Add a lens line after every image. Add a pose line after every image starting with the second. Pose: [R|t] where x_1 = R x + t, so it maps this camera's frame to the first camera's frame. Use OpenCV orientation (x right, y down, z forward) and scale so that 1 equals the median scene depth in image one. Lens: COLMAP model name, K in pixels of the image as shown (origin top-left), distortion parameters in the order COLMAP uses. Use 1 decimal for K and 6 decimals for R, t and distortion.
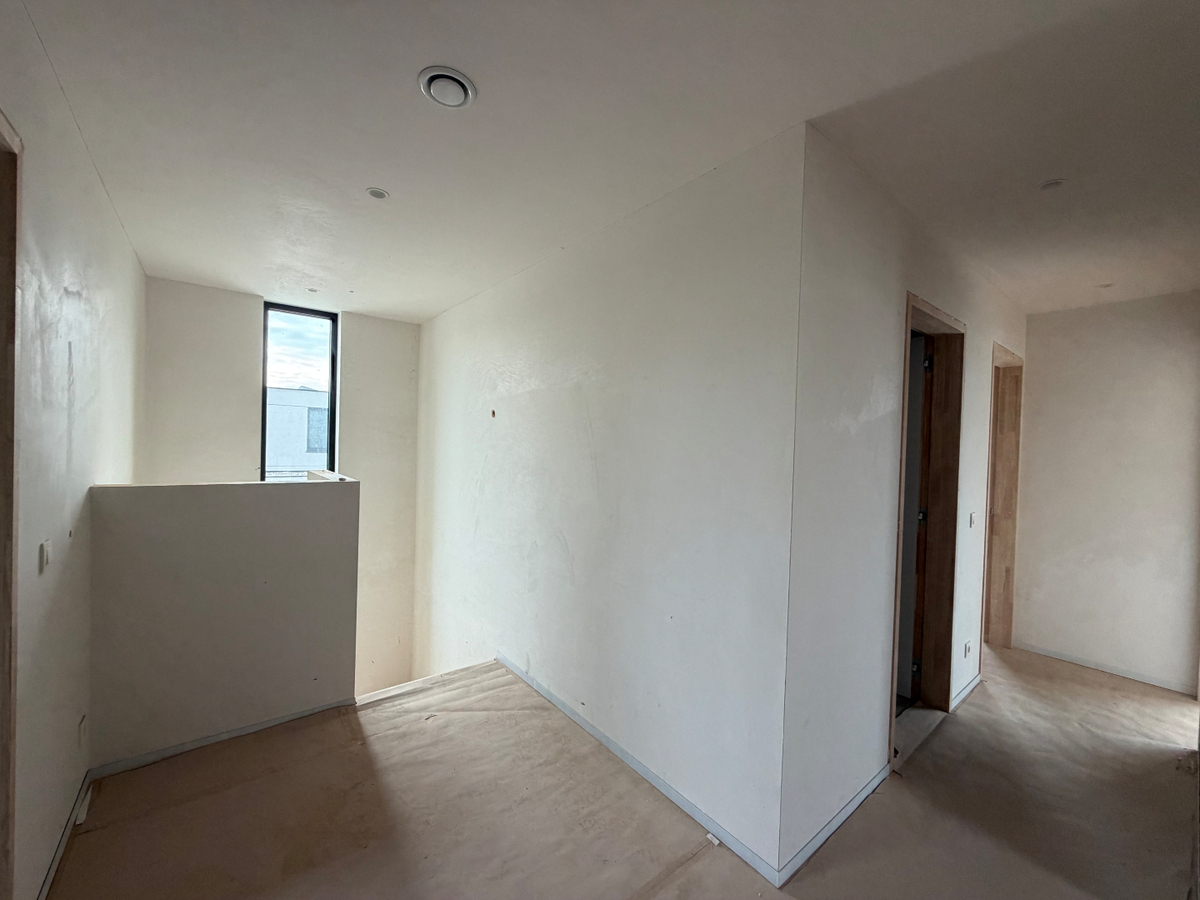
lens RADIAL K [[475.1, 0, 597.8], [0, 475.1, 448.9], [0, 0, 1]] dist [0.000276, -0.000260]
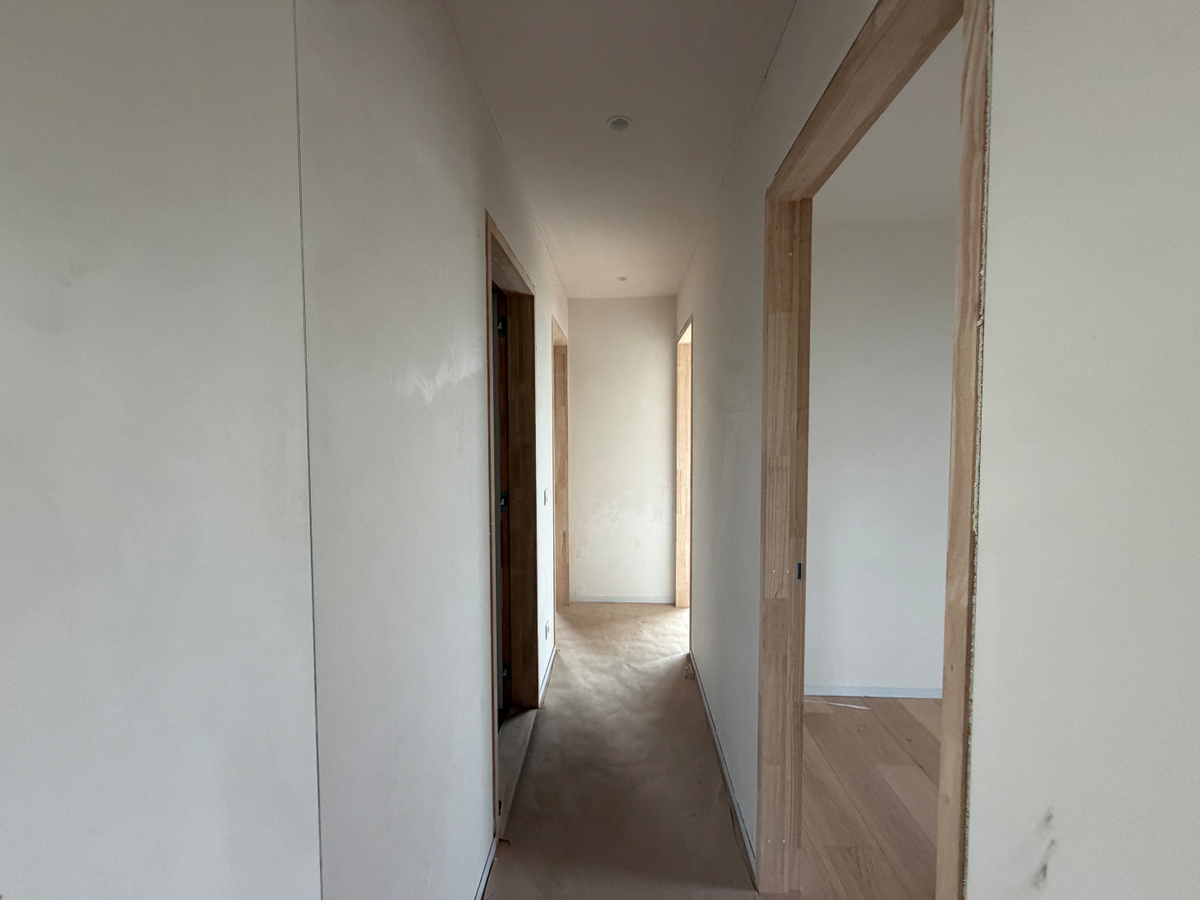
lens RADIAL K [[475.1, 0, 597.8], [0, 475.1, 448.9], [0, 0, 1]] dist [0.000276, -0.000260]
pose [[0.661752, -0.066389, 0.746778, 0.153442], [0.034438, 0.997712, 0.058180, -0.000404], [-0.748932, -0.012783, 0.662524, 0.299845]]
